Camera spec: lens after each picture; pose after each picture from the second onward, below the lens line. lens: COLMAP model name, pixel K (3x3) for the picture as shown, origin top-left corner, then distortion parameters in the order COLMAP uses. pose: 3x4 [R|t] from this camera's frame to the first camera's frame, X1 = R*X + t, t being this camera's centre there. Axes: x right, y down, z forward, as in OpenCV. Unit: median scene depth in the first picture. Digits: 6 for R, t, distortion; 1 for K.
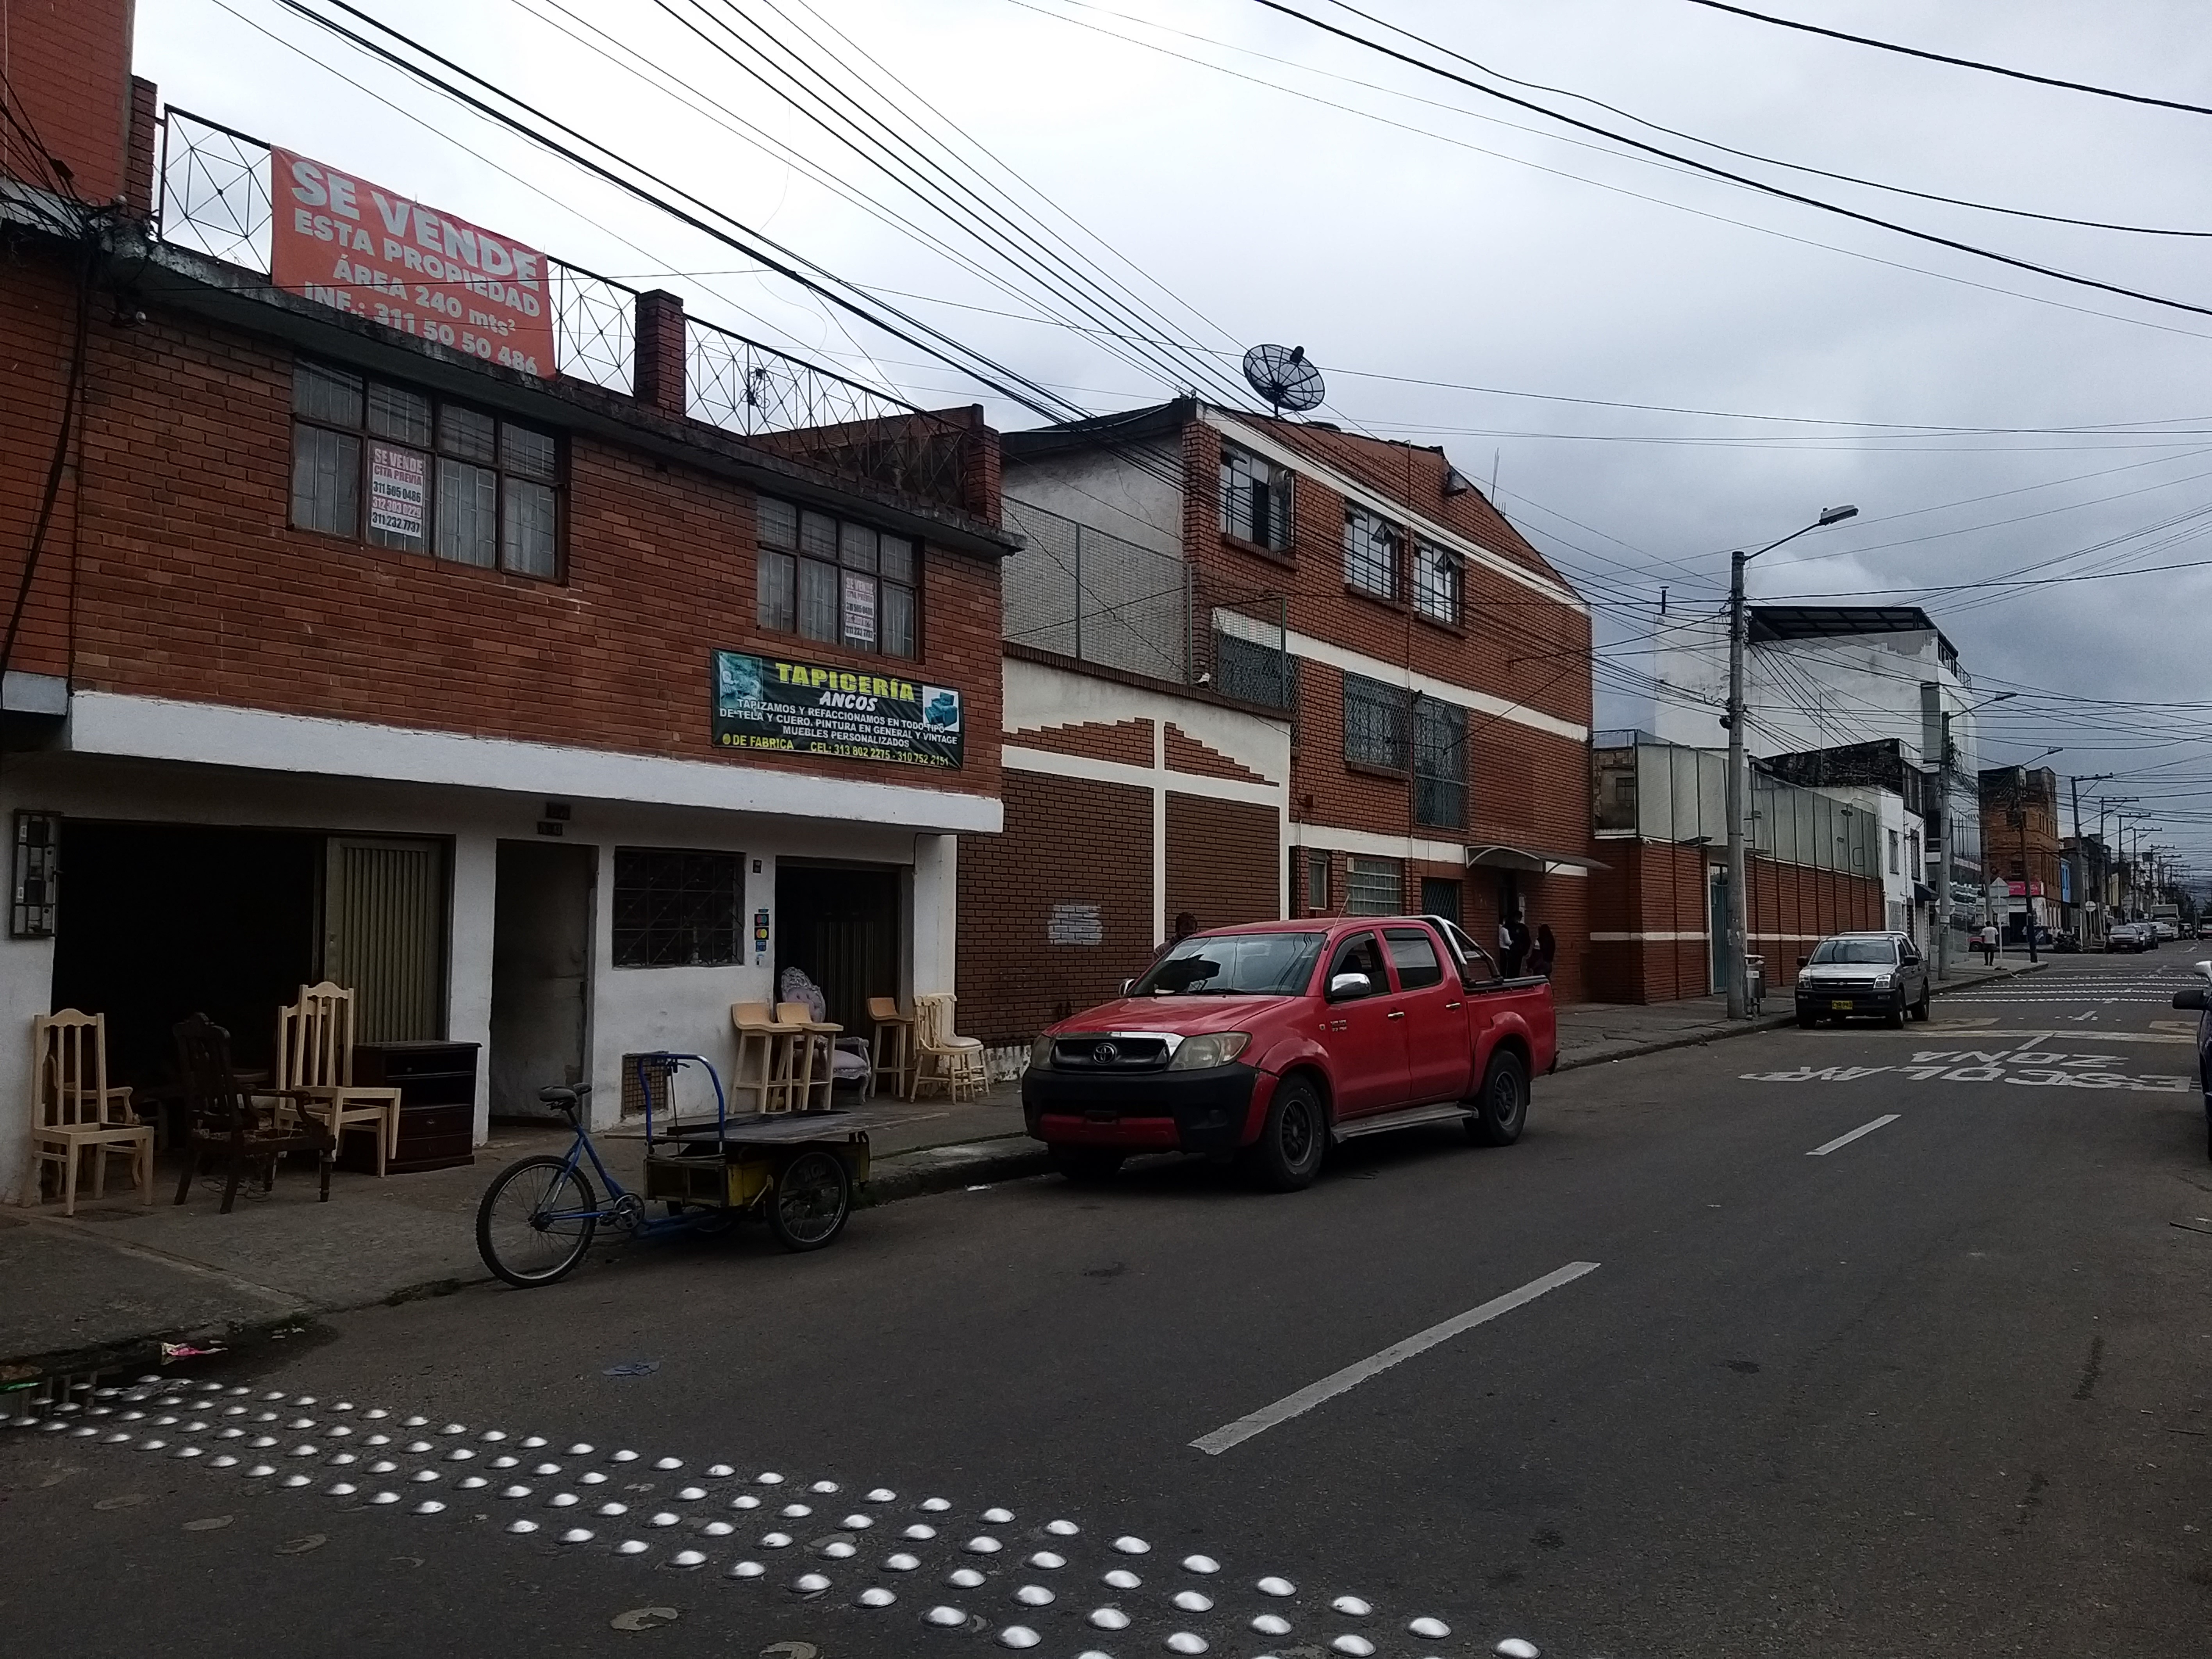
lens RADIAL K [[1738.5, 0, 1104.7], [0, 1738.5, 831.2], [0, 0, 1]] dist [-0.001932, -0.012265]
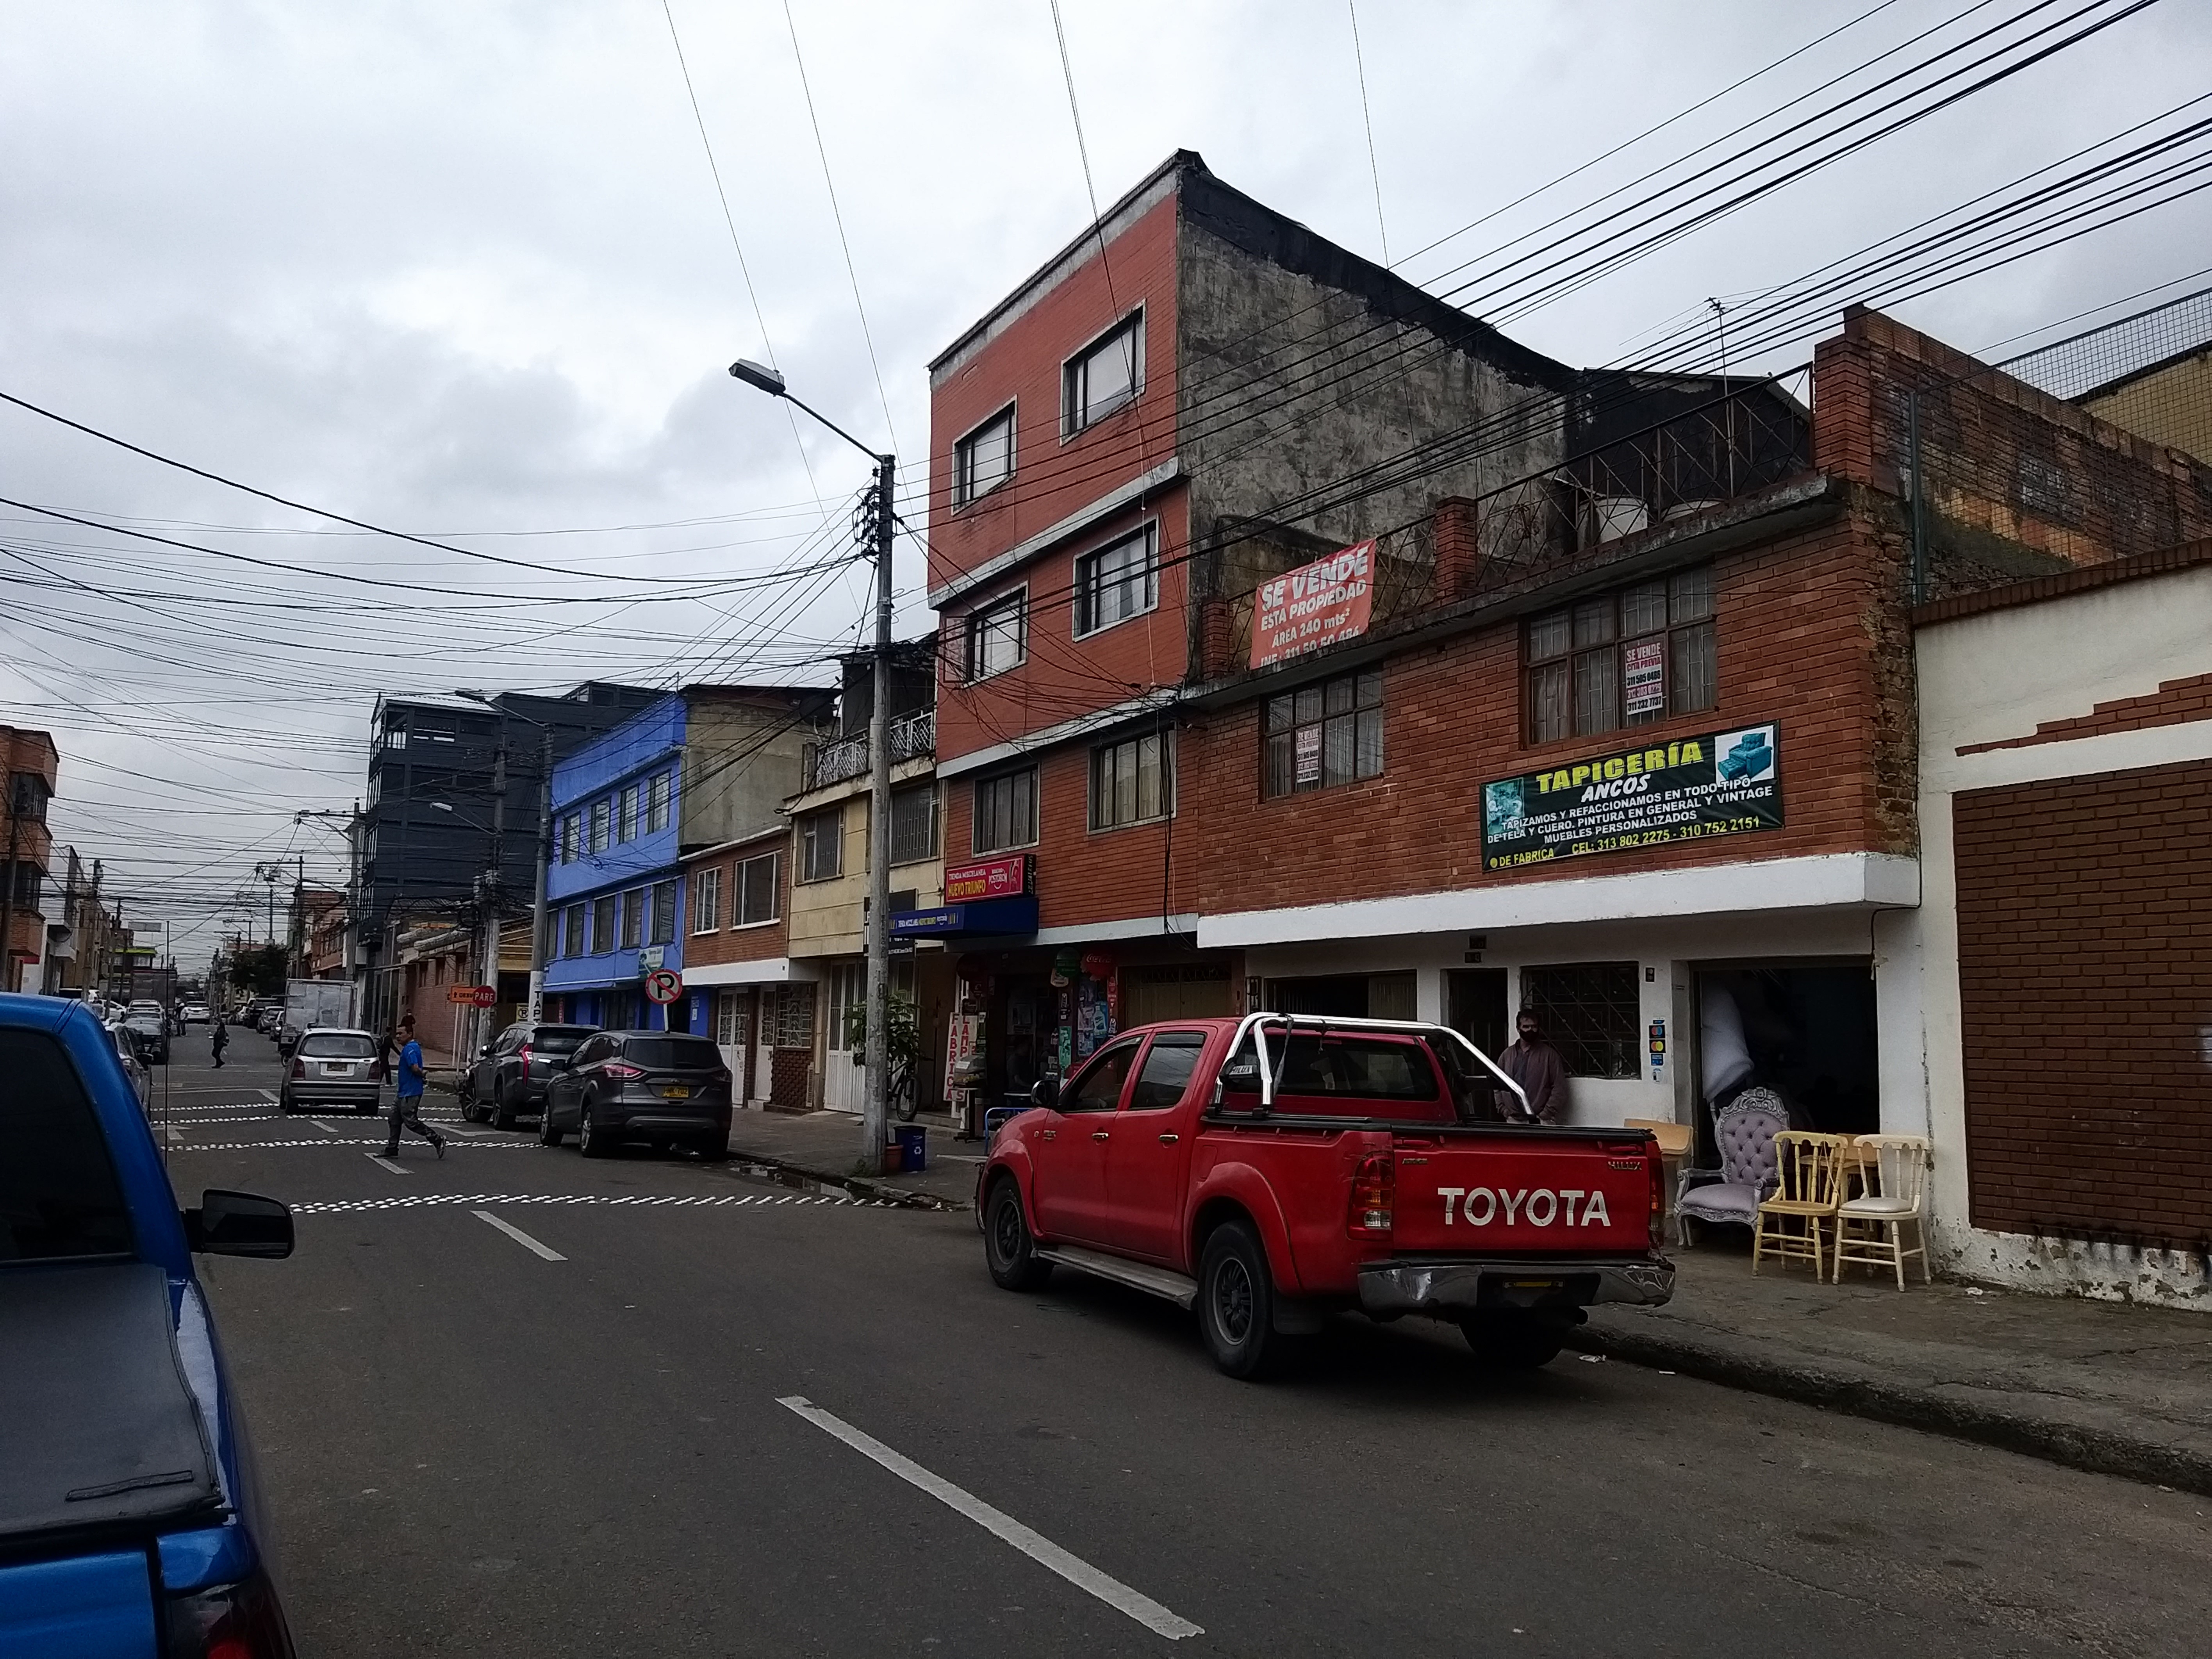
lens RADIAL K [[1738.5, 0, 1101.6], [0, 1738.5, 823.7], [0, 0, 1]] dist [-0.001932, -0.012265]
pose [[-0.498483, -0.115777, -0.859134, 0.772953], [0.035301, 0.987509, -0.153559, 0.074364], [0.866180, -0.106875, -0.488169, 1.217671]]
